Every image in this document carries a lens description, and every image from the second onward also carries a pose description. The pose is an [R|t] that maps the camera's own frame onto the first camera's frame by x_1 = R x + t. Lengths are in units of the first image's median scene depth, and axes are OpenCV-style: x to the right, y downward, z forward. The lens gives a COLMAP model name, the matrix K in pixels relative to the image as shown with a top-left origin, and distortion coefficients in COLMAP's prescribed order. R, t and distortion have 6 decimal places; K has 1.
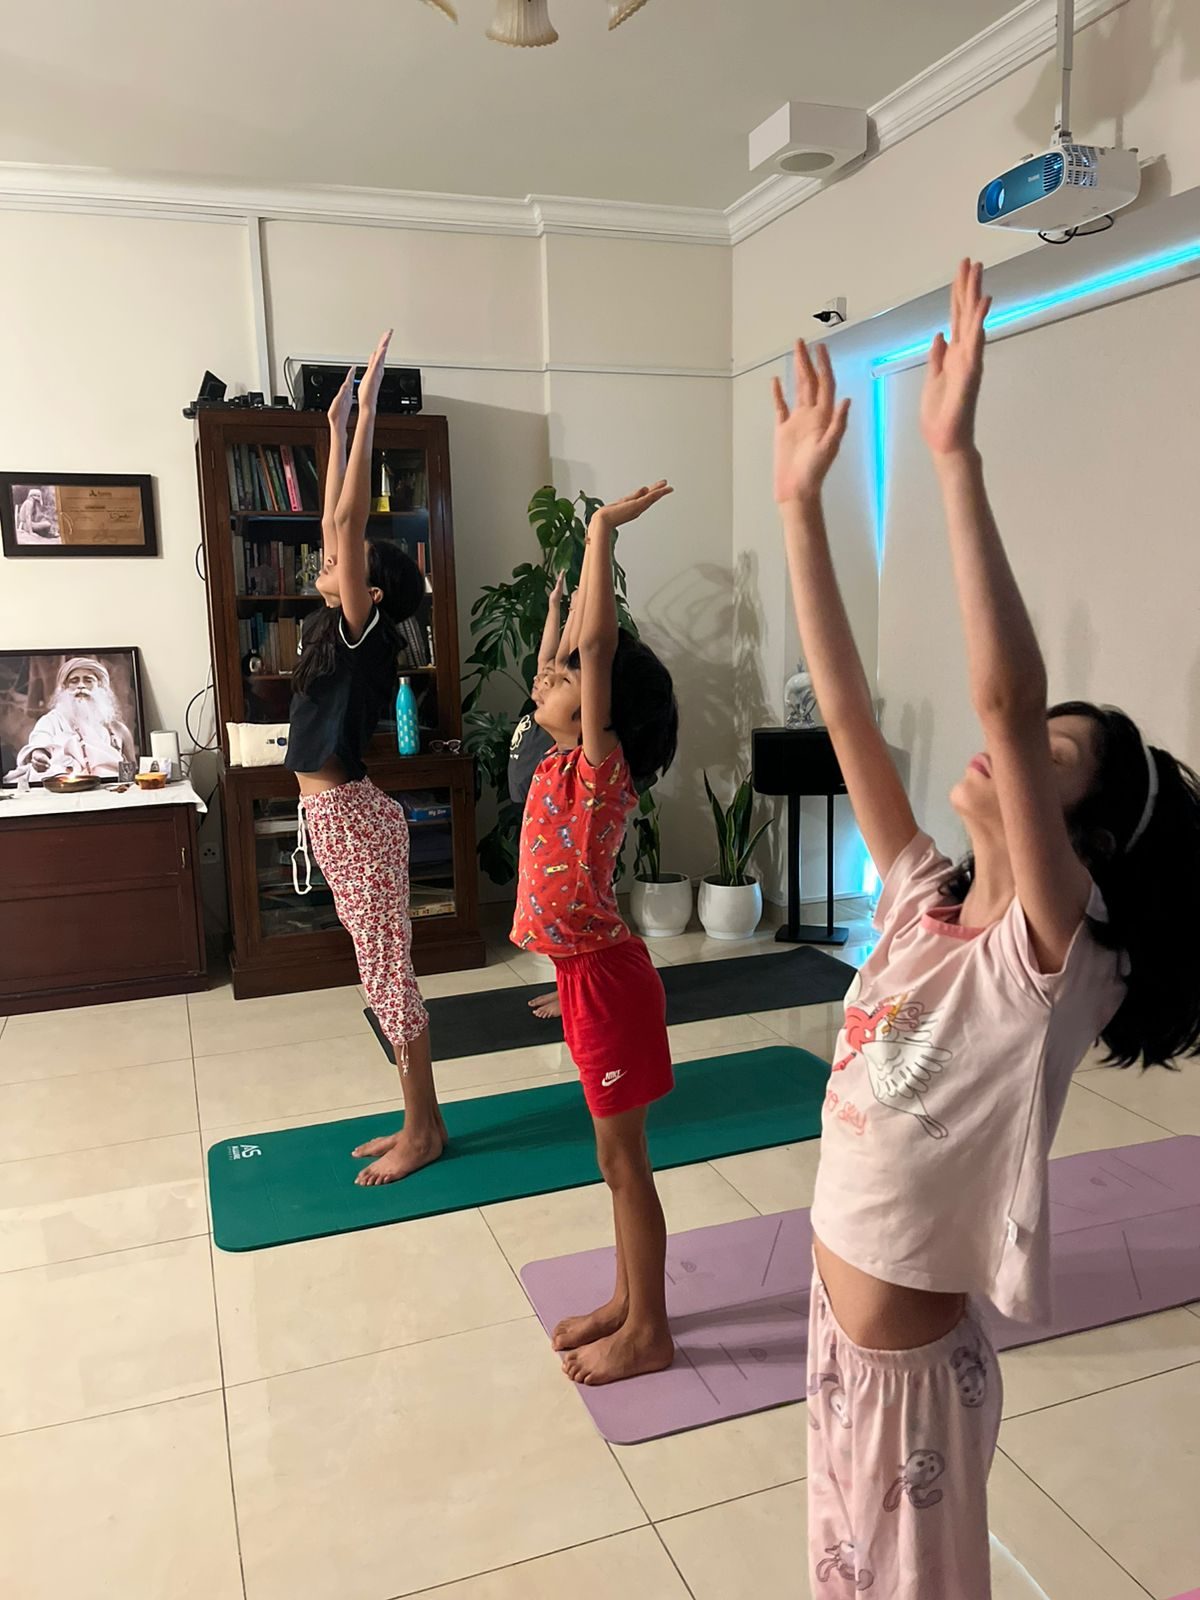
lens RADIAL K [[1190.9, 0, 609.0], [0, 1190.9, 807.6], [0, 0, 1]] dist [0.026821, -0.058165]
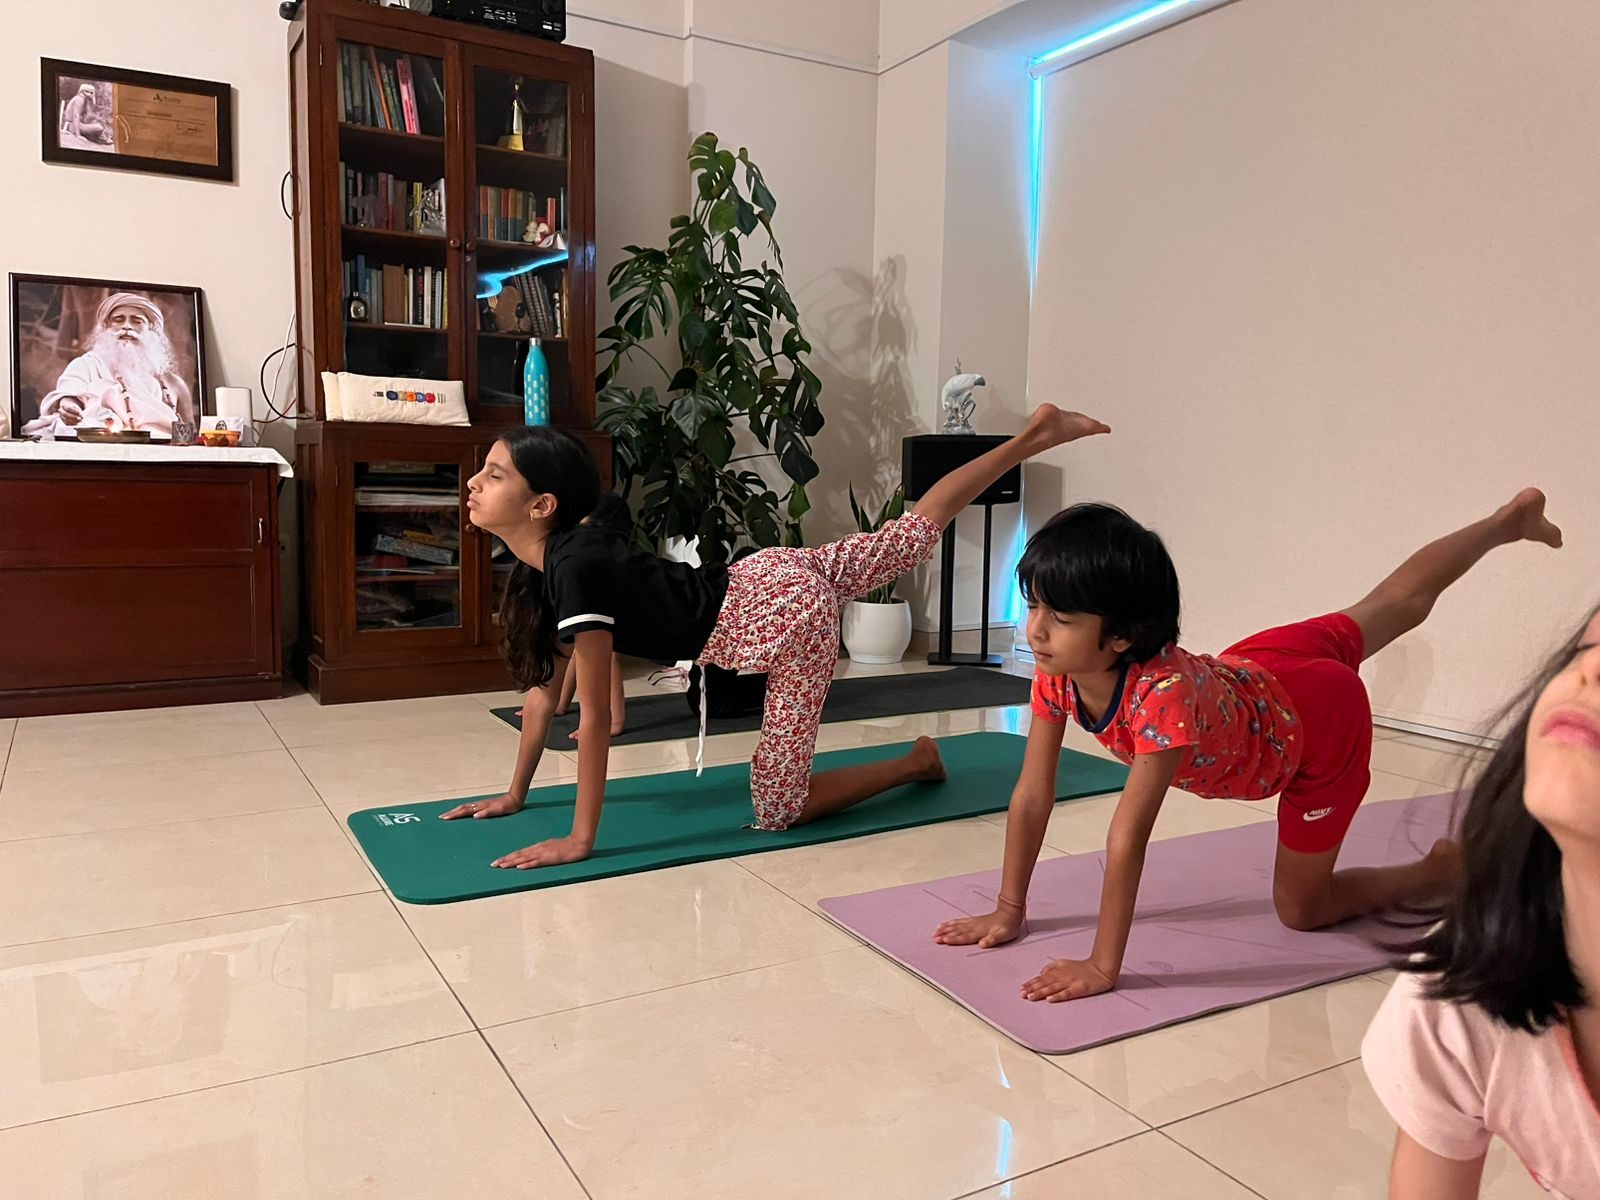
lens RADIAL K [[1190.9, 0, 817.8], [0, 1190.9, 595.4], [0, 0, 1]] dist [0.026821, -0.058165]
pose [[0.982196, 0.021626, 0.186612, -0.126757], [-0.008721, 0.997530, -0.069703, 0.133808], [-0.187658, 0.066835, 0.979958, 0.124996]]
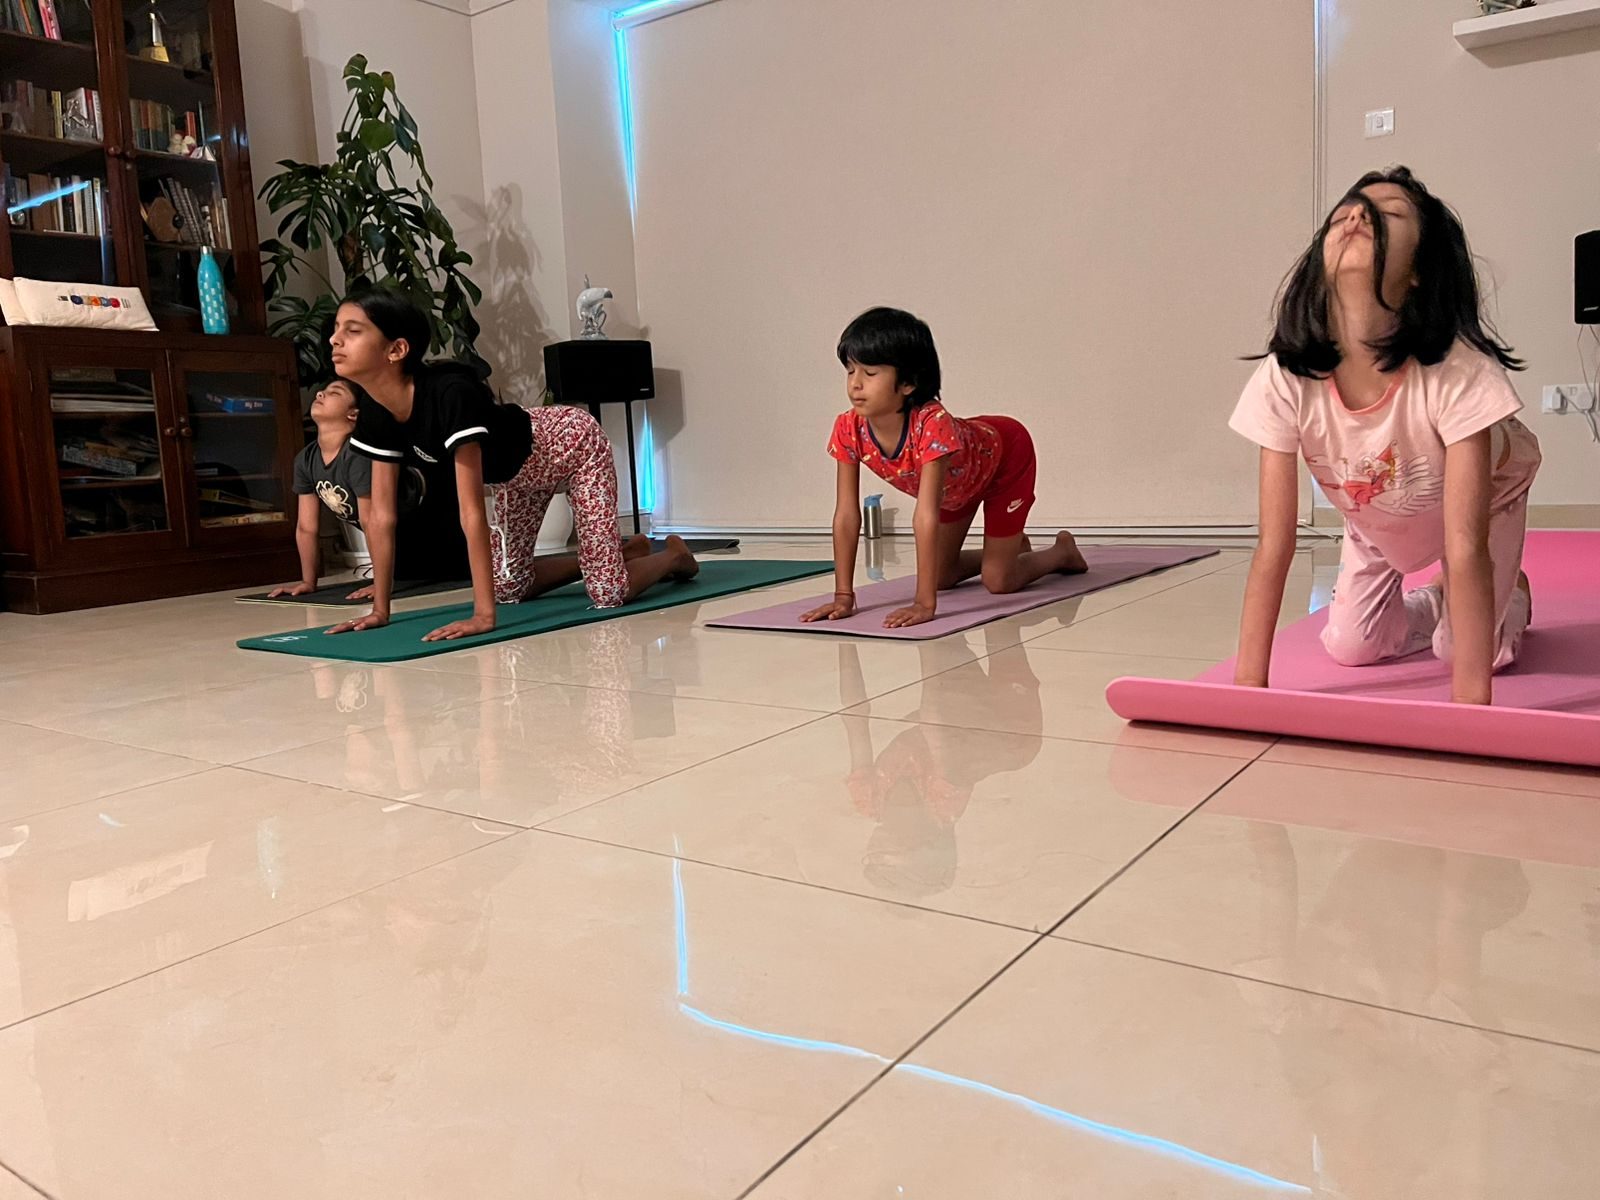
lens RADIAL K [[1190.9, 0, 807.8], [0, 1190.9, 608.9], [0, 0, 1]] dist [0.026821, -0.058165]
pose [[0.816612, -0.094935, 0.569327, -0.334216], [0.126817, 0.991789, -0.016519, 0.226844], [-0.563083, 0.085690, 0.821945, 0.041604]]
